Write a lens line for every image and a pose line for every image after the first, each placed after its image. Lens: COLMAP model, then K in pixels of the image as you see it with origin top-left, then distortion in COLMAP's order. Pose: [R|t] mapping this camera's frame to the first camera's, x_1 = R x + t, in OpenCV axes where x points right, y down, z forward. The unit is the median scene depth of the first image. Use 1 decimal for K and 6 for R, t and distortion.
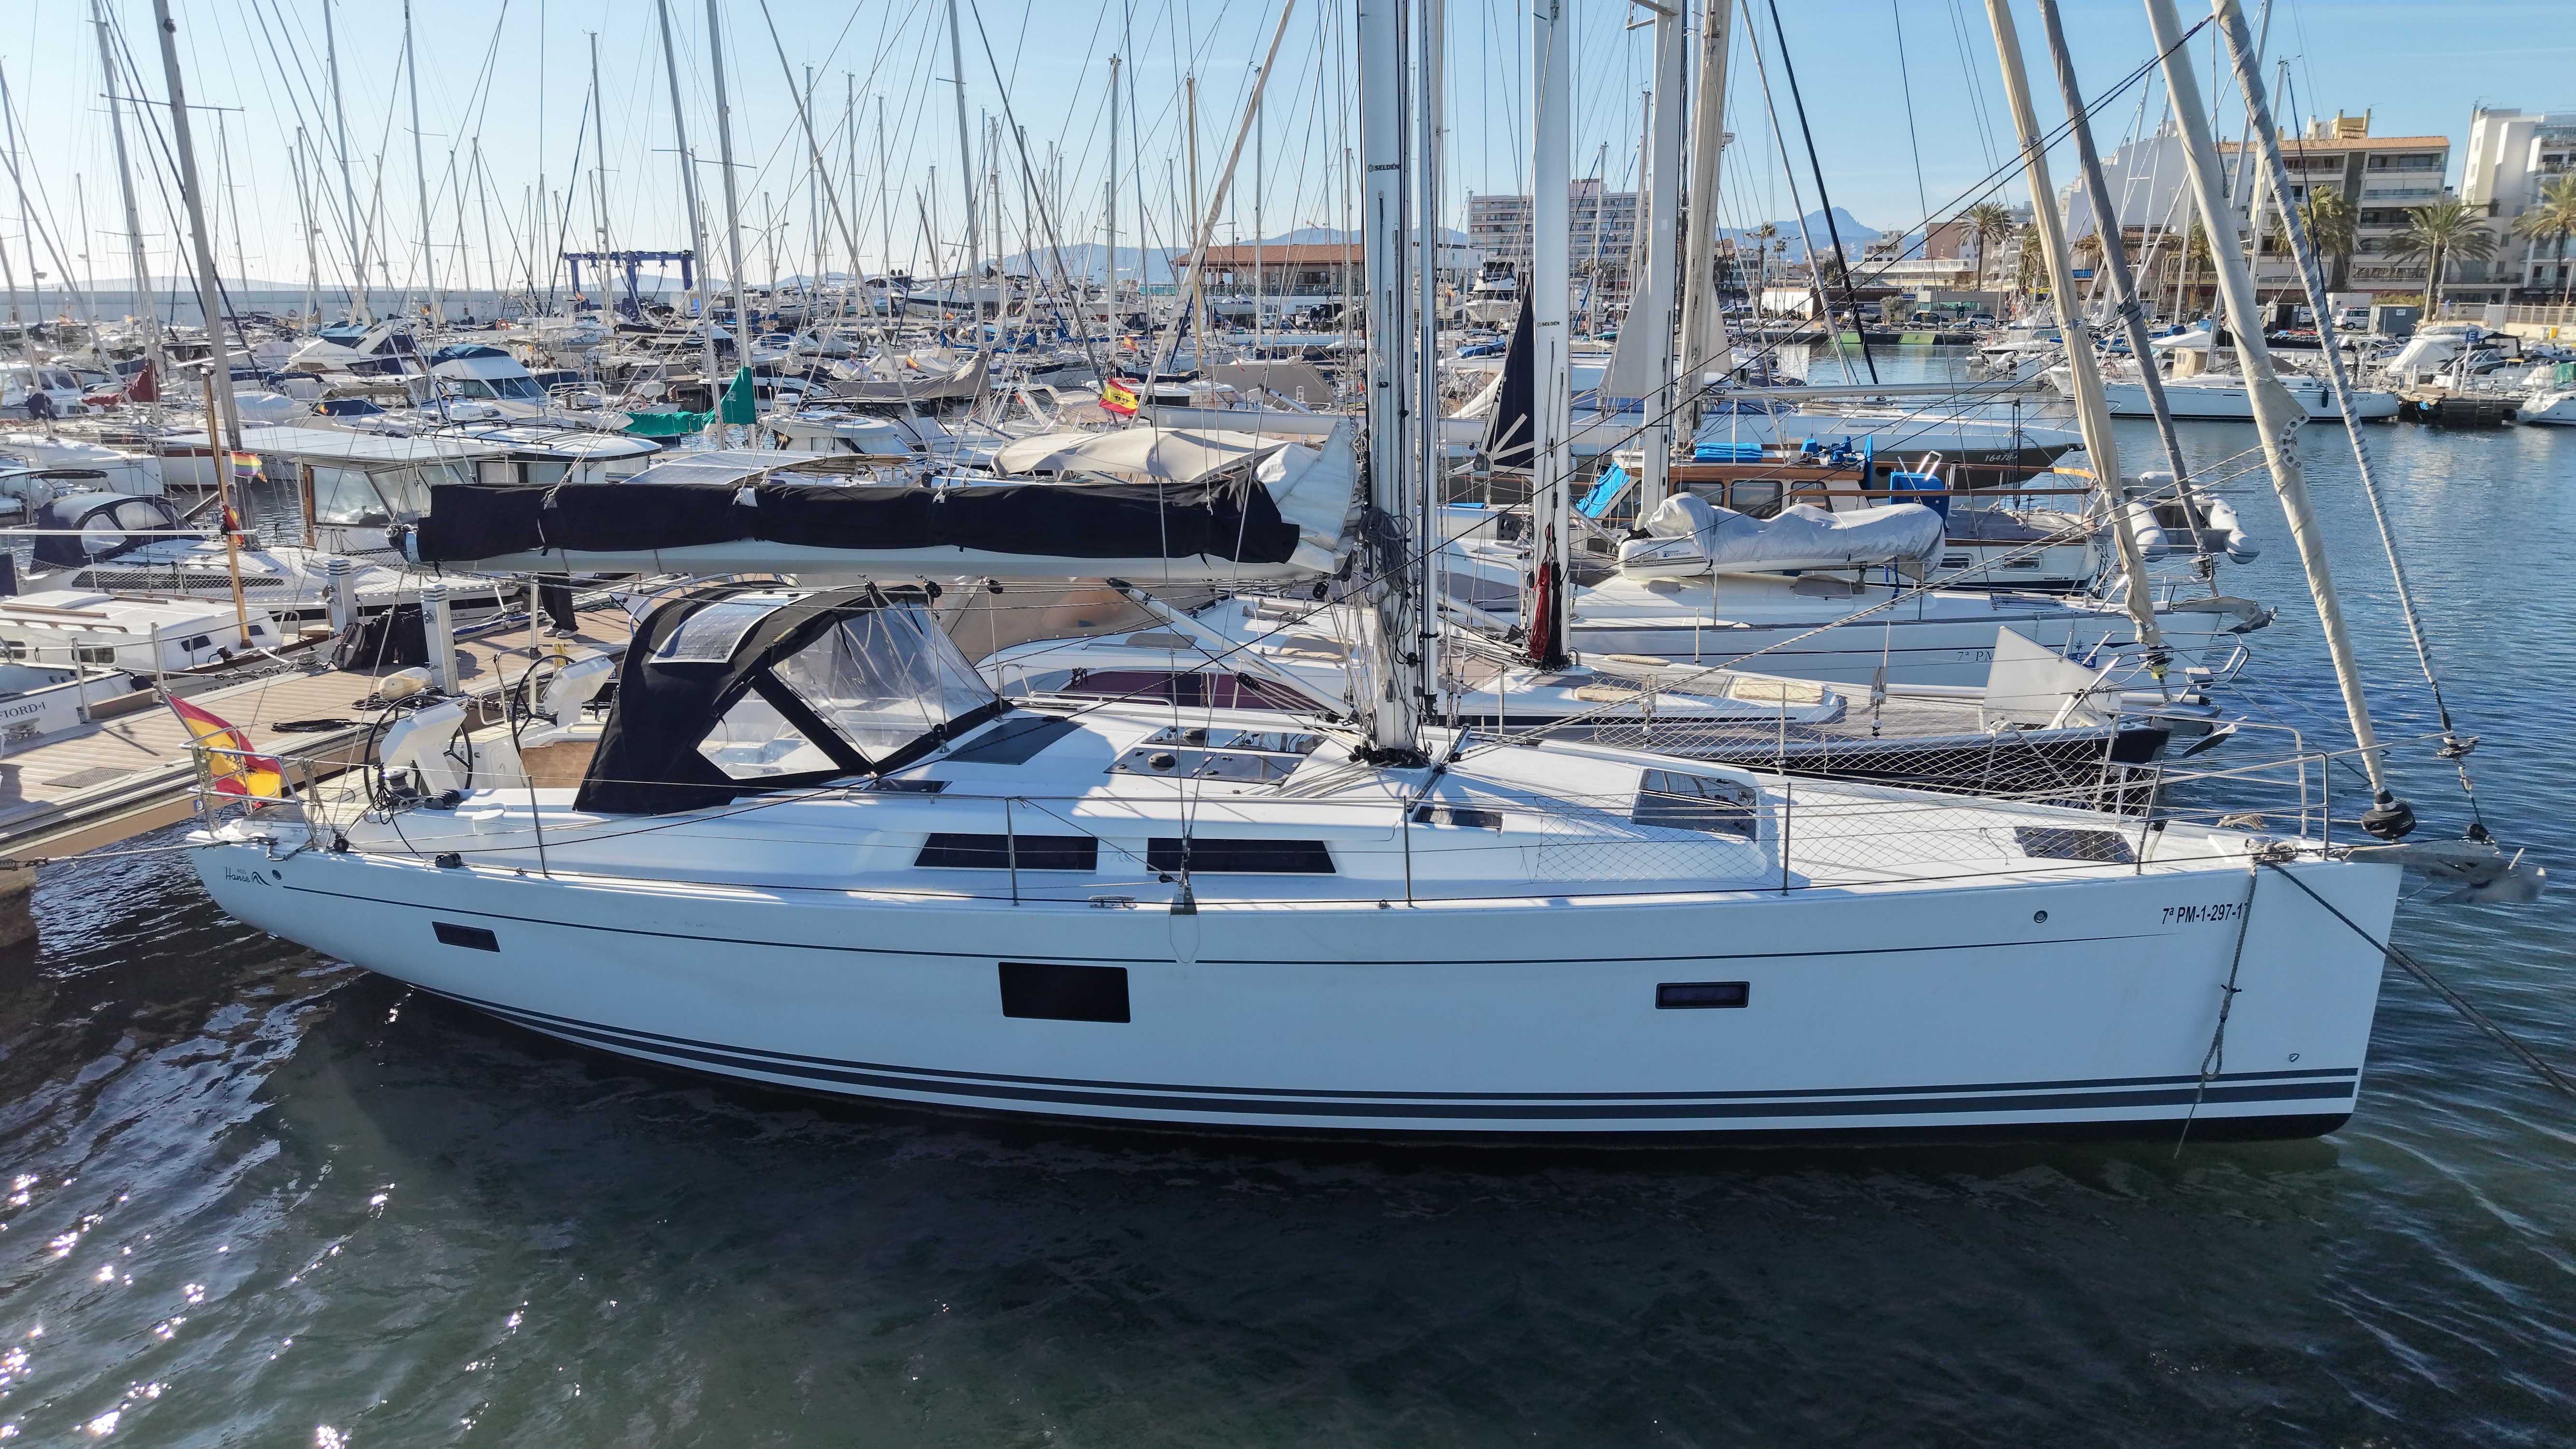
lens RADIAL K [[1840.2, 0, 1304.4], [0, 1840.2, 737.1], [0, 0, 1]] dist [0.018862, -0.011444]
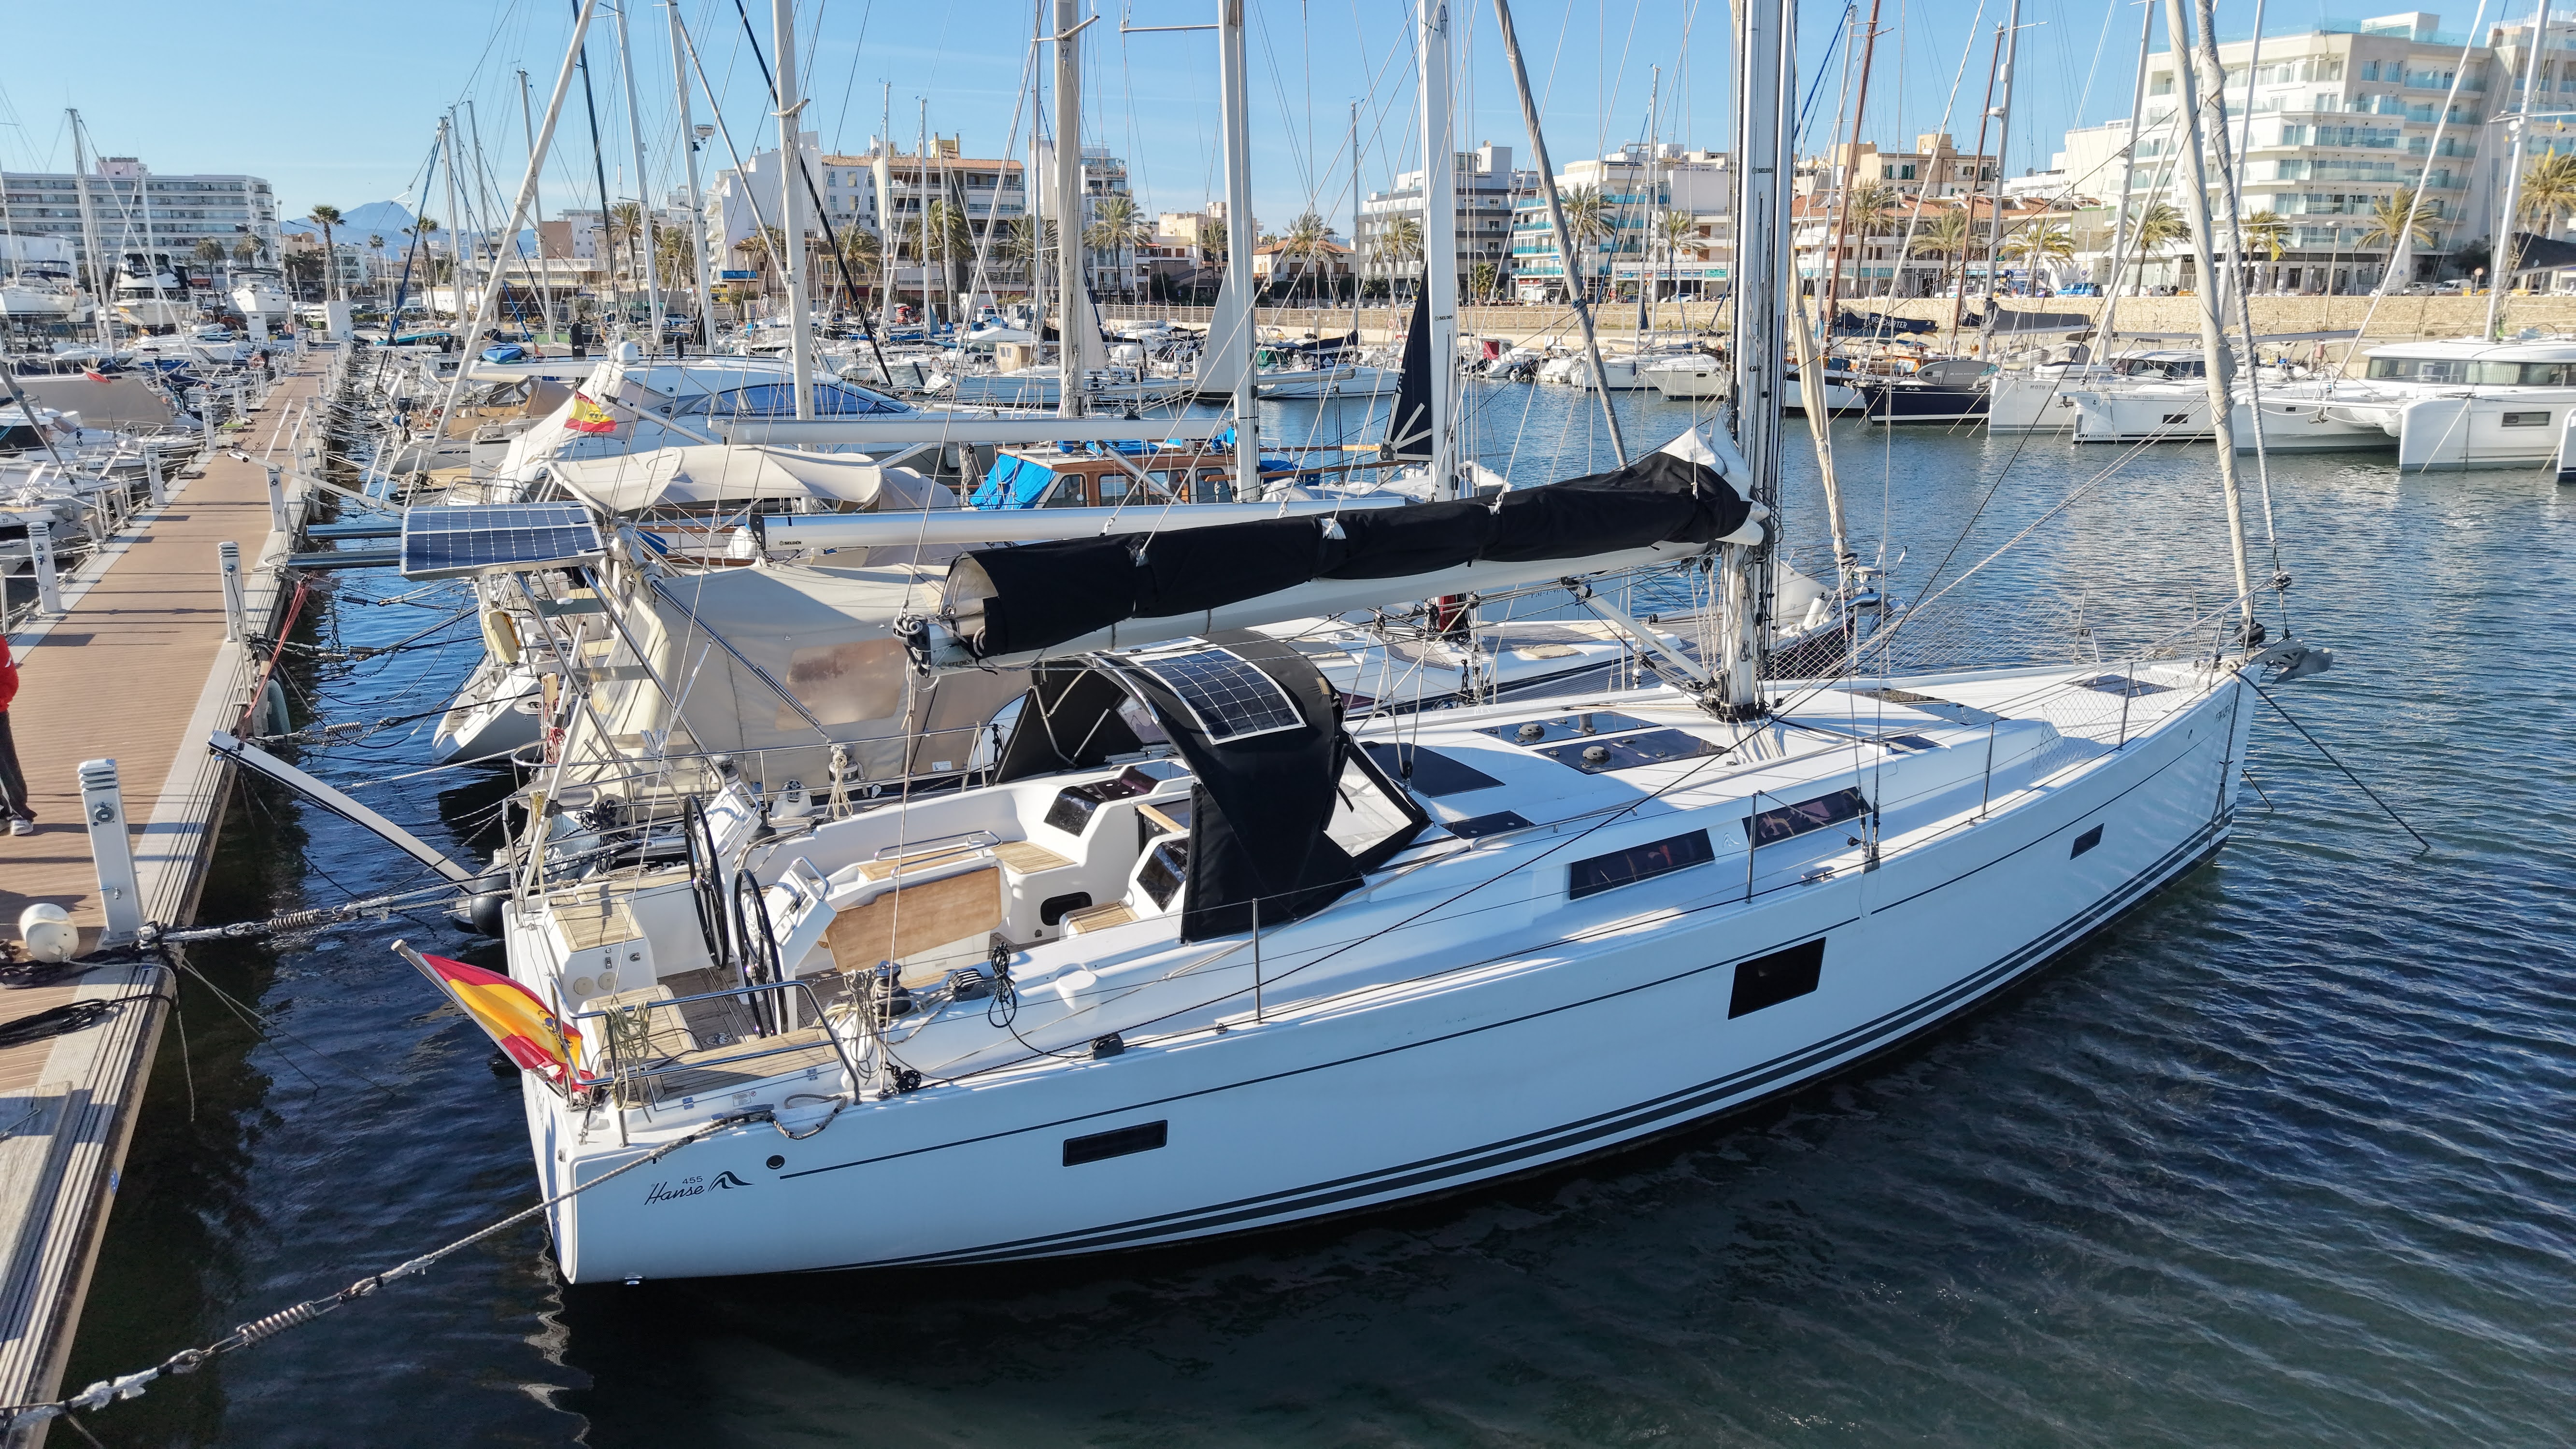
lens RADIAL K [[1840.2, 0, 1302.9], [0, 1840.2, 712.8], [0, 0, 1]] dist [0.018862, -0.011444]
pose [[0.708082, -0.159006, 0.687995, -0.886726], [0.167743, 0.984304, 0.054846, -0.092427], [-0.685917, 0.076571, 0.723640, 0.392862]]
